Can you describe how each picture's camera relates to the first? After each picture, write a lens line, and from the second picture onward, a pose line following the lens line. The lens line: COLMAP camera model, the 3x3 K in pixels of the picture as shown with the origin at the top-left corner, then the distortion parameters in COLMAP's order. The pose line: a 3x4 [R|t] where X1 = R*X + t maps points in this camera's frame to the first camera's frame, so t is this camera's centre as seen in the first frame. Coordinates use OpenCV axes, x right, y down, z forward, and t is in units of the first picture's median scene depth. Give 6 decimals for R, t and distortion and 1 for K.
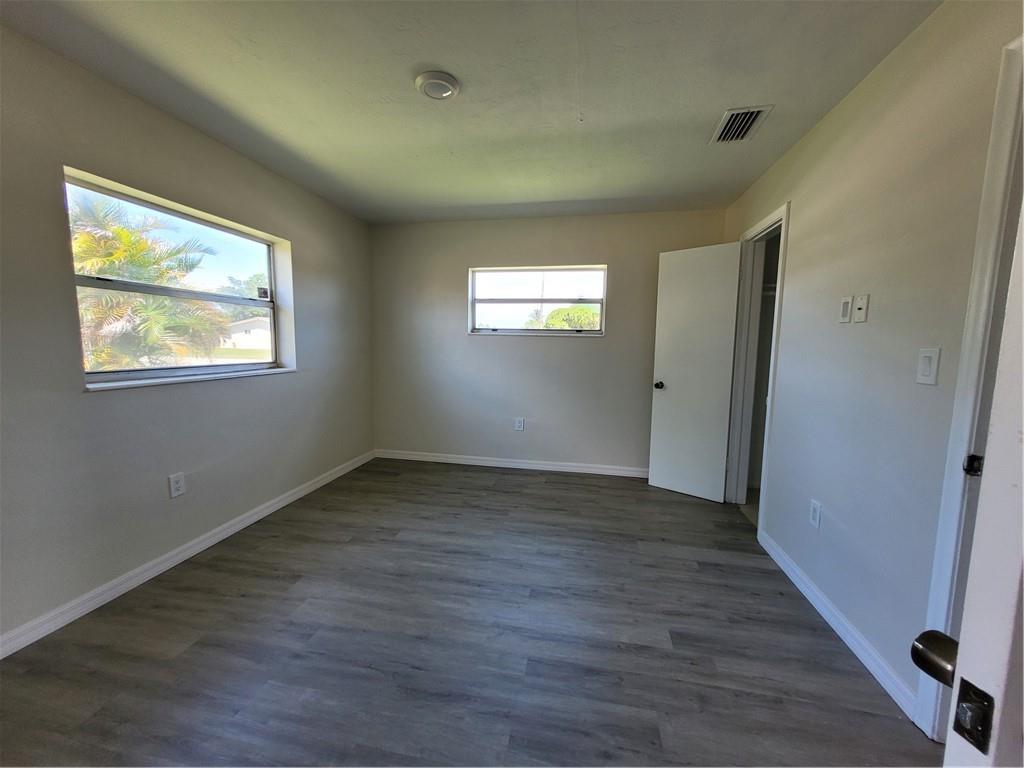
lens RADIAL K [[401.0, 0, 509.7], [0, 401.0, 384.3], [0, 0, 1]] dist [0.006027, -0.000136]
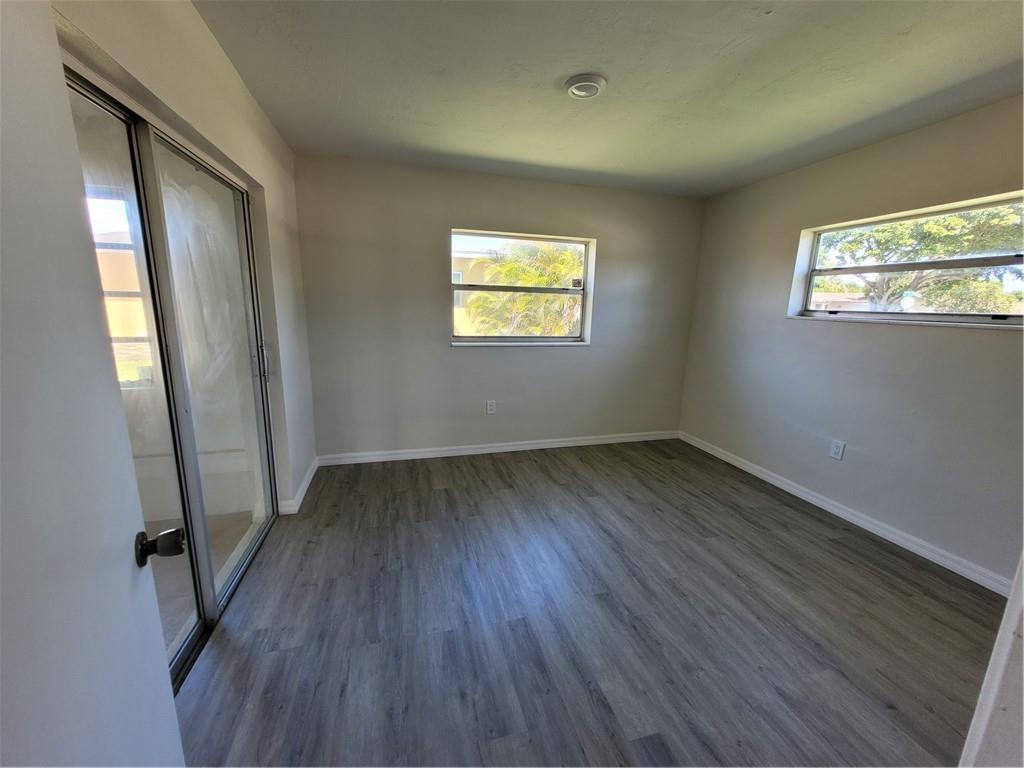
lens RADIAL K [[401.0, 0, 509.7], [0, 401.0, 384.3], [0, 0, 1]] dist [0.006027, -0.000136]
pose [[0.448321, 0.172609, -0.877049, 0.581594], [-0.112794, 0.984260, 0.136052, -0.070036], [0.886728, 0.037931, 0.460733, 0.272172]]
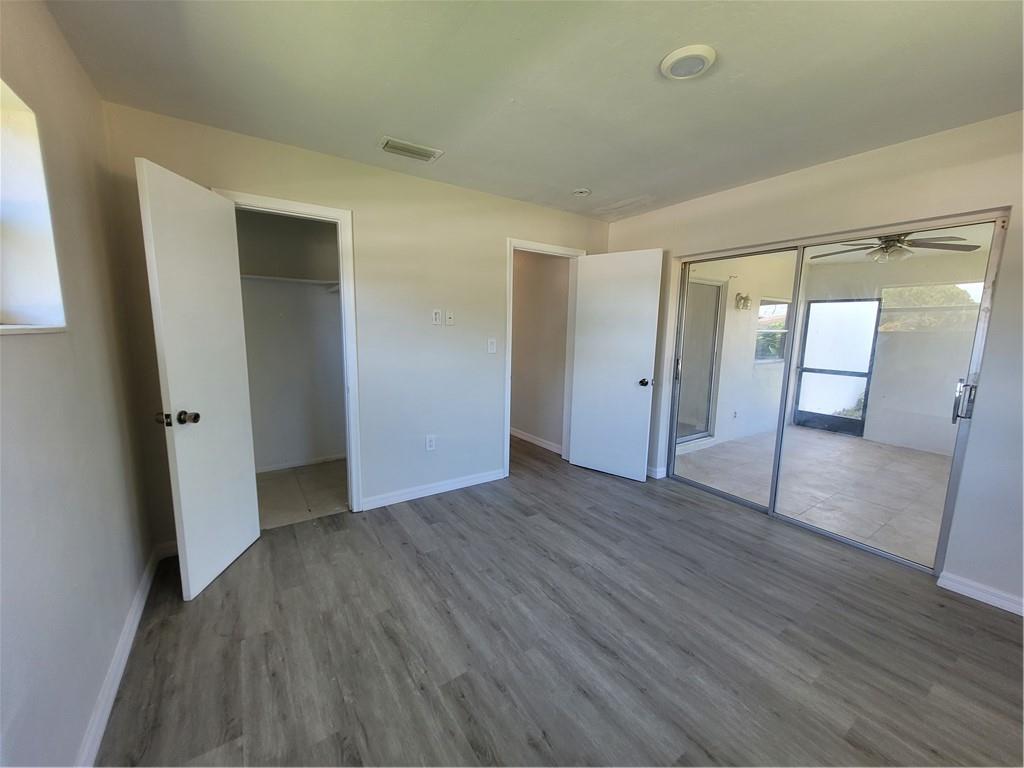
lens RADIAL K [[401.0, 0, 509.7], [0, 401.0, 384.3], [0, 0, 1]] dist [0.006027, -0.000136]
pose [[-0.709450, -0.127911, 0.693050, -0.439077], [0.044775, 0.973224, 0.225456, -0.203614], [-0.703332, 0.190981, -0.684727, 1.472030]]
